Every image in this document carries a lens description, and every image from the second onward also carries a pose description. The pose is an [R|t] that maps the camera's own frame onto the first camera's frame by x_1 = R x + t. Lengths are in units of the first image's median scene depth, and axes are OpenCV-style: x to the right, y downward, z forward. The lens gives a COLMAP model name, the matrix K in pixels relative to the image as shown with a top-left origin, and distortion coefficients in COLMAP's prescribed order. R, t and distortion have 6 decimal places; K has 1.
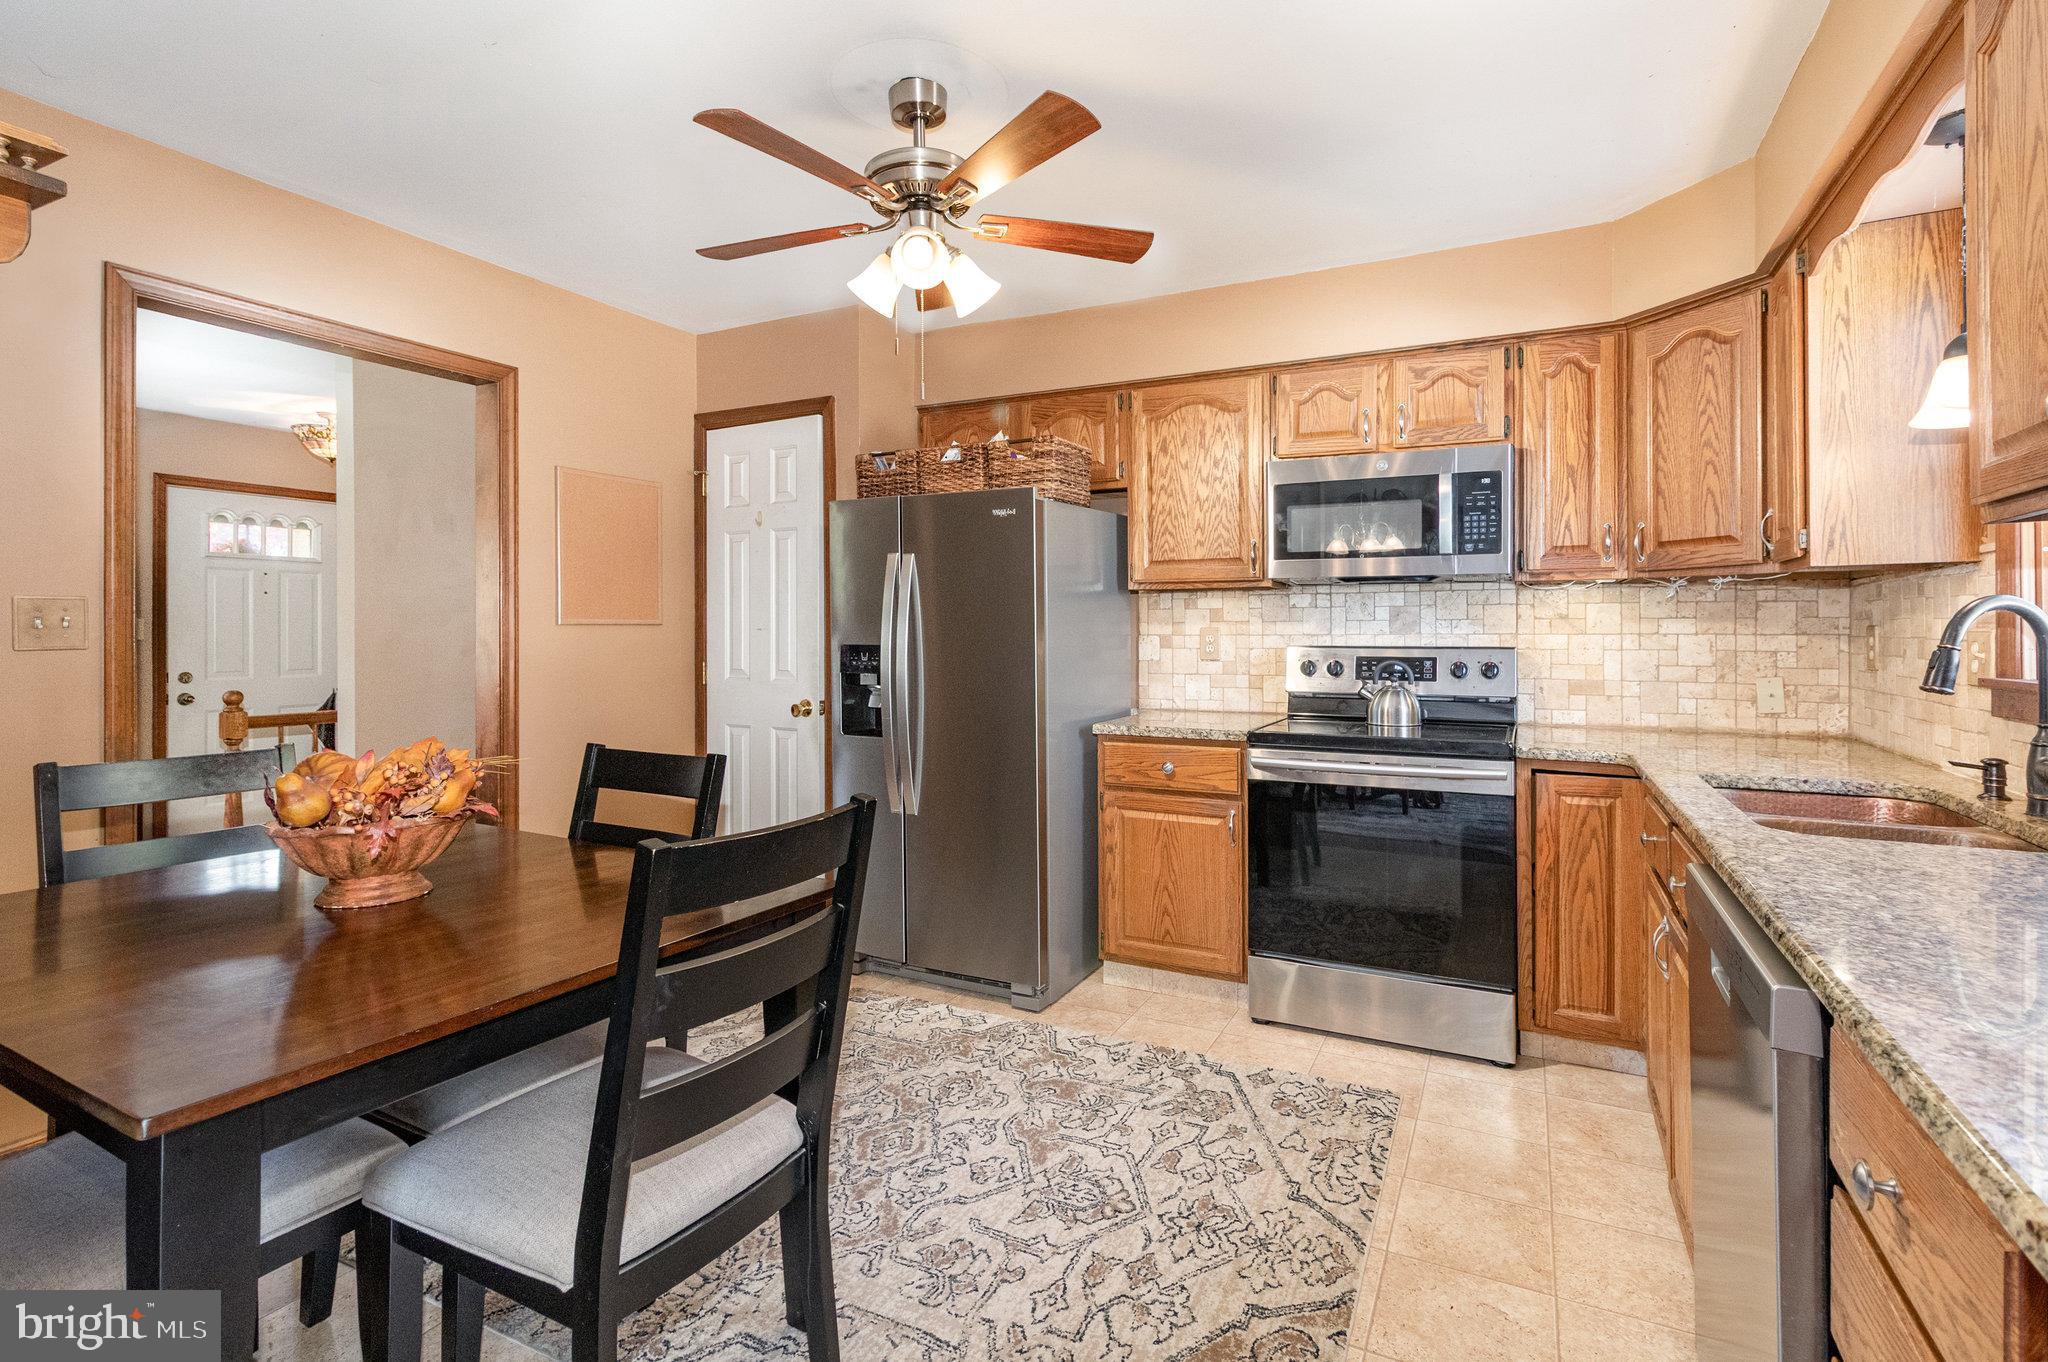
lens RADIAL K [[969.2, 0, 1051.2], [0, 969.2, 627.3], [0, 0, 1]] dist [0.000877, -0.000004]
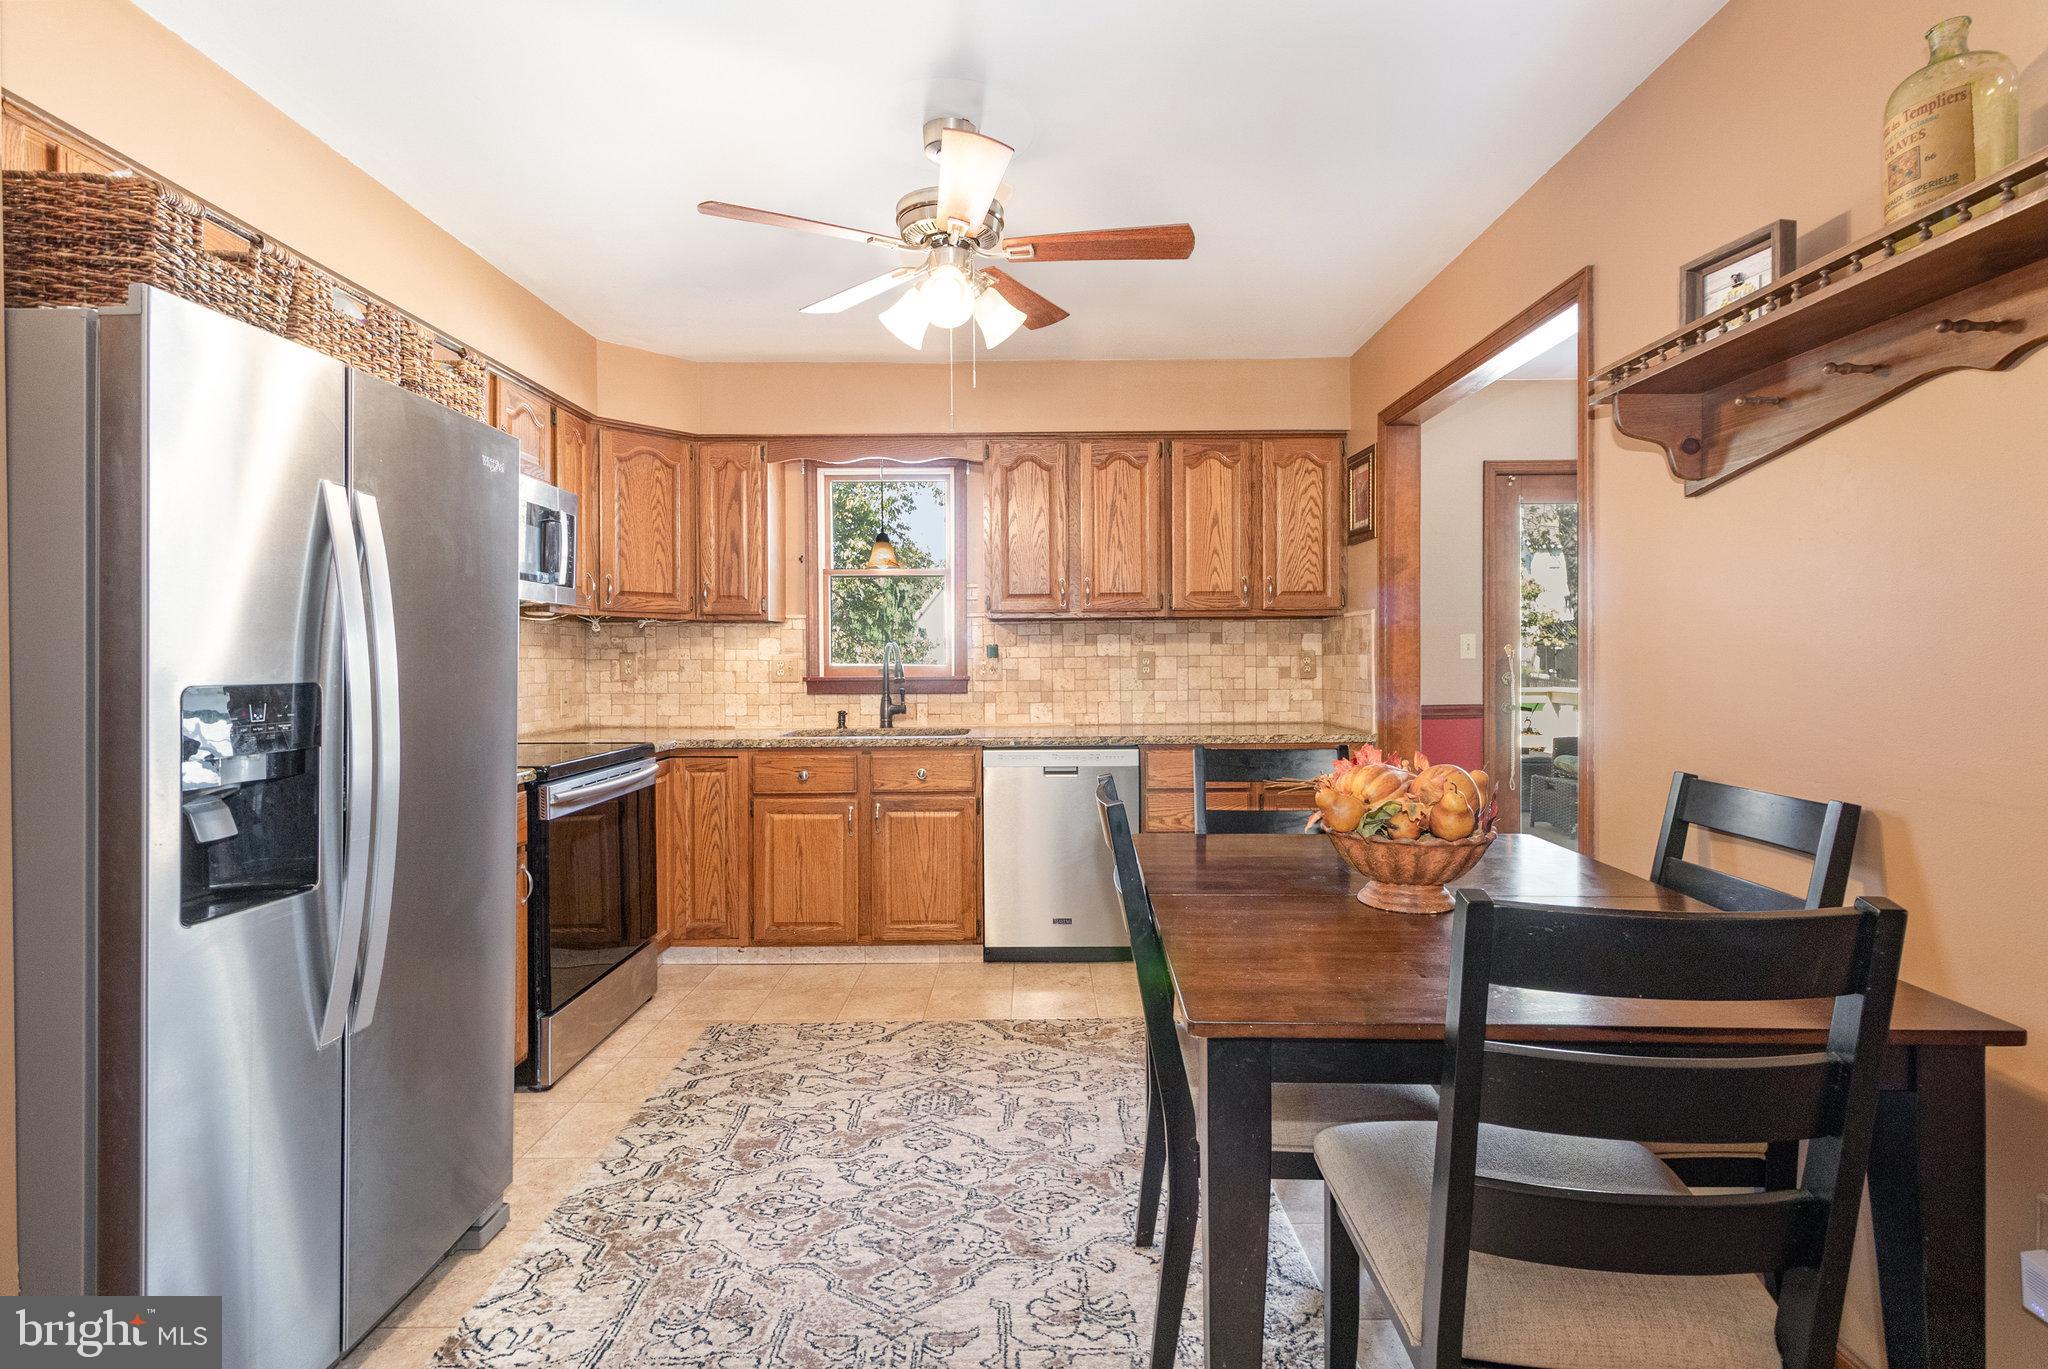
lens RADIAL K [[969.2, 0, 1026.1], [0, 969.2, 666.6], [0, 0, 1]] dist [0.000877, -0.000004]
pose [[-0.438400, -0.010591, 0.898717, -1.041877], [-0.000641, 0.999934, 0.011471, 0.003531], [-0.898780, 0.004453, -0.438378, 1.306540]]
